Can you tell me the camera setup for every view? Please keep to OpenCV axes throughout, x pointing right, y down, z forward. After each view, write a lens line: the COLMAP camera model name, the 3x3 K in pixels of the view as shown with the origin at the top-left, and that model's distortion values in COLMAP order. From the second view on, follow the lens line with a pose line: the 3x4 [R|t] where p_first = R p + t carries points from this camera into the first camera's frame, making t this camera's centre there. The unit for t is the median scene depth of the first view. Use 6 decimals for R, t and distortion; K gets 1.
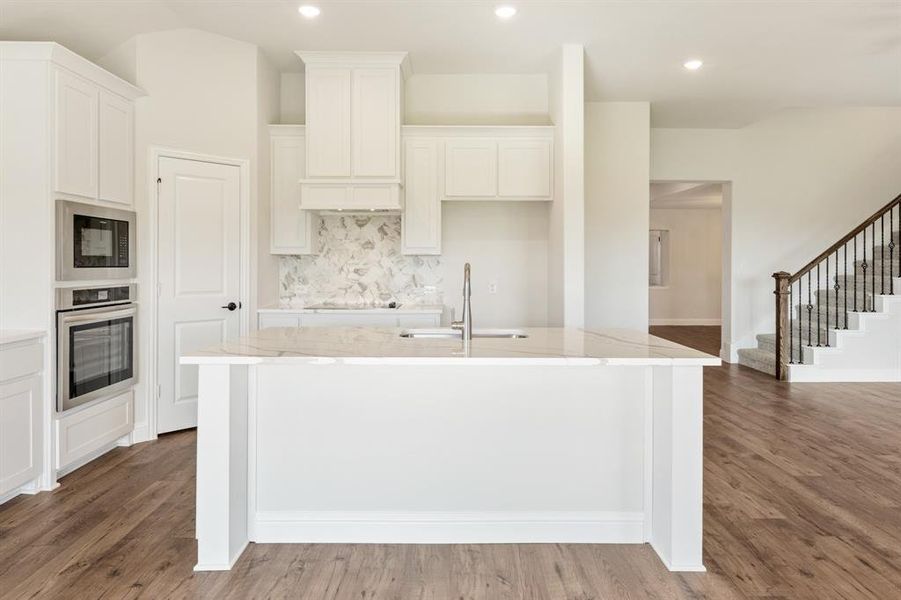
lens RADIAL K [[569.9, 0, 452.5], [0, 569.9, 264.7], [0, 0, 1]] dist [-0.003215, 0.000641]
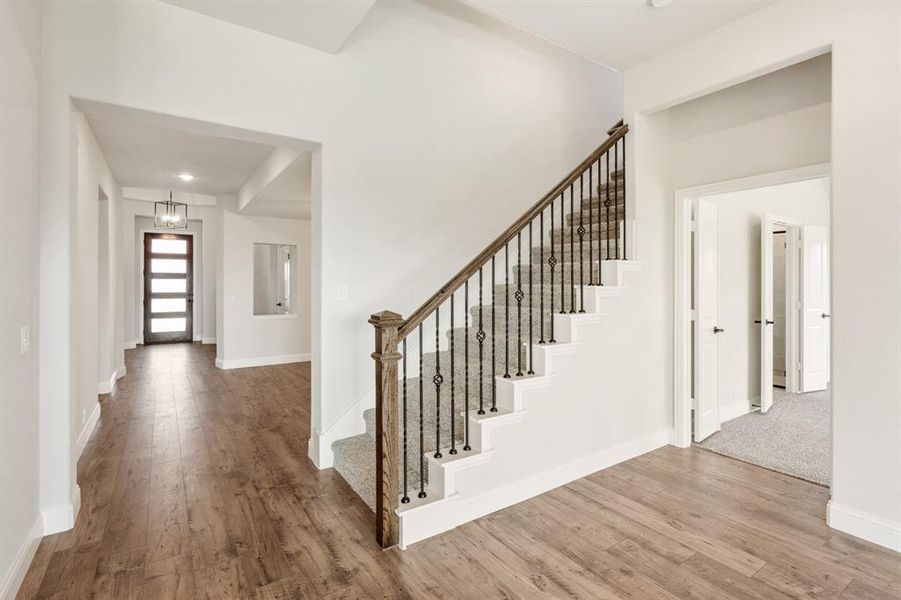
lens RADIAL K [[447.7, 0, 463.5], [0, 447.7, 282.1], [0, 0, 1]] dist [-0.016423, -0.000446]
pose [[0.825872, -0.000917, 0.563857, 0.506075], [0.002594, 0.999994, -0.002173, -0.013204], [-0.563852, 0.003257, 0.825869, 0.789163]]
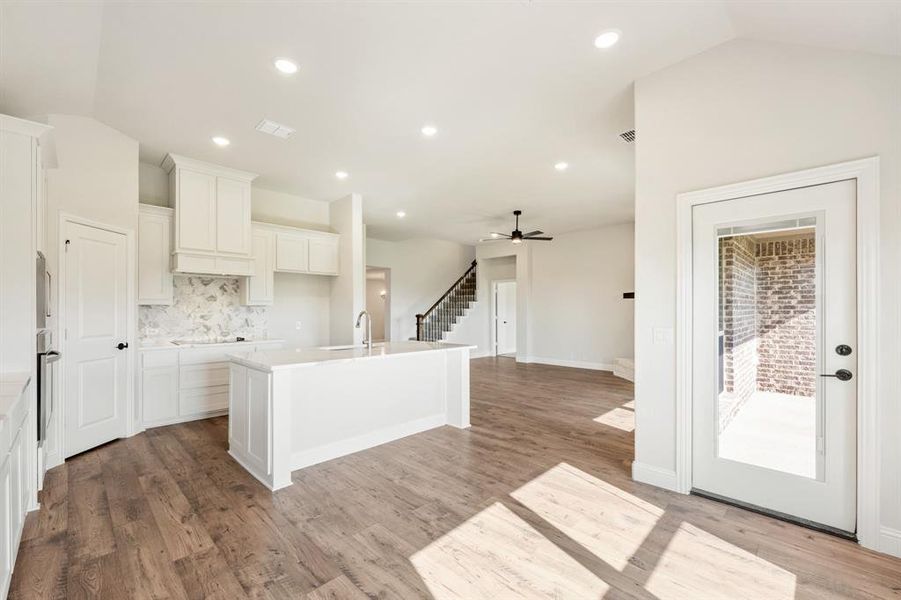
lens RADIAL K [[372.7, 0, 449.7], [0, 372.7, 307.4], [0, 0, 1]] dist [-0.001700, 0.000685]
pose [[0.710384, 0.001004, 0.703813, -0.379801], [0.004964, 0.999967, -0.006437, -0.003045], [-0.703796, 0.008067, 0.710356, -0.077531]]
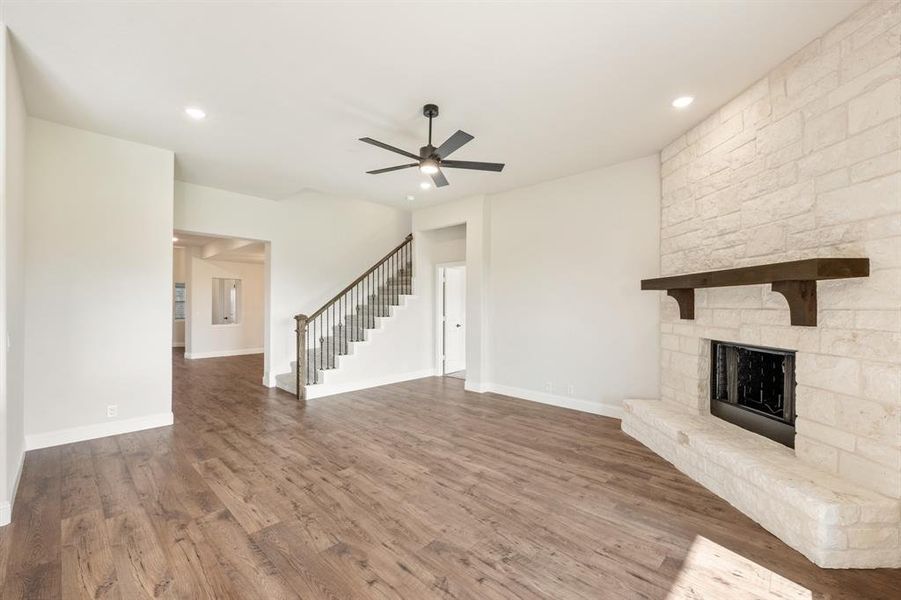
lens RADIAL K [[372.7, 0, 451.9], [0, 372.7, 303.2], [0, 0, 1]] dist [-0.001700, 0.000685]
pose [[0.693807, 0.003205, 0.720154, 0.249594], [-0.001078, 0.999994, -0.003412, -0.012853], [-0.720160, 0.001591, 0.693806, 0.204145]]
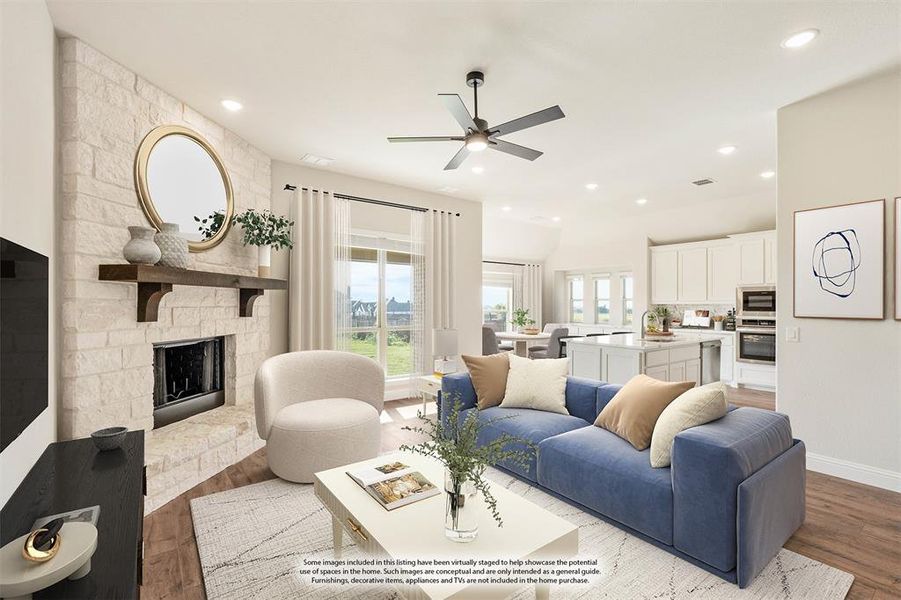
lens RADIAL K [[410.3, 0, 449.9], [0, 410.3, 302.3], [0, 0, 1]] dist [-0.000756, 0.000305]
pose [[-0.805428, -0.009002, -0.592625, 1.020227], [-0.007559, 0.999959, -0.004916, -0.013786], [0.592645, 0.000520, -0.805463, 1.078007]]
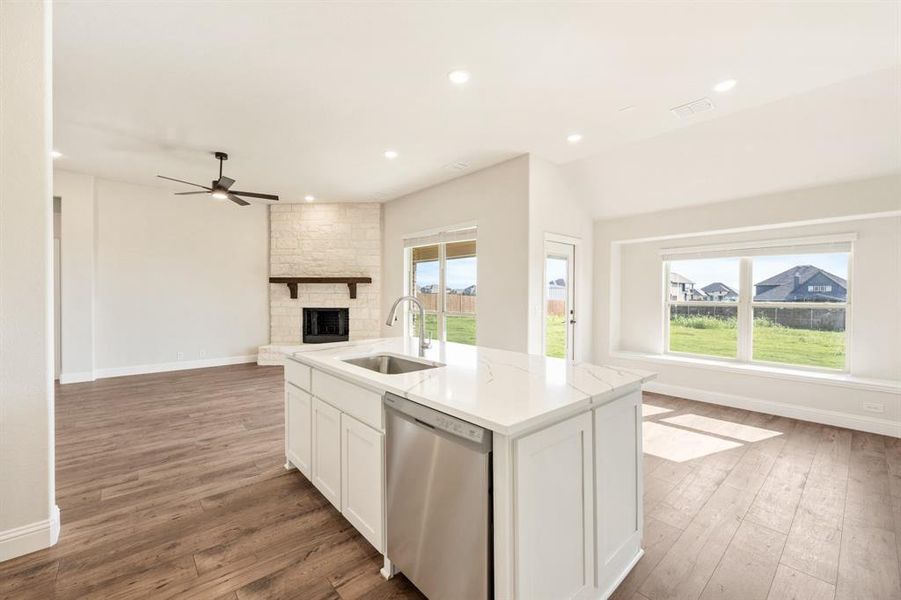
lens RADIAL K [[372.7, 0, 451.2], [0, 372.7, 299.8], [0, 0, 1]] dist [-0.001700, 0.000685]
pose [[-0.656137, -0.015814, 0.754476, -0.359968], [-0.005411, 0.999853, 0.016252, -0.007006], [-0.754623, 0.006581, -0.656126, 0.816333]]
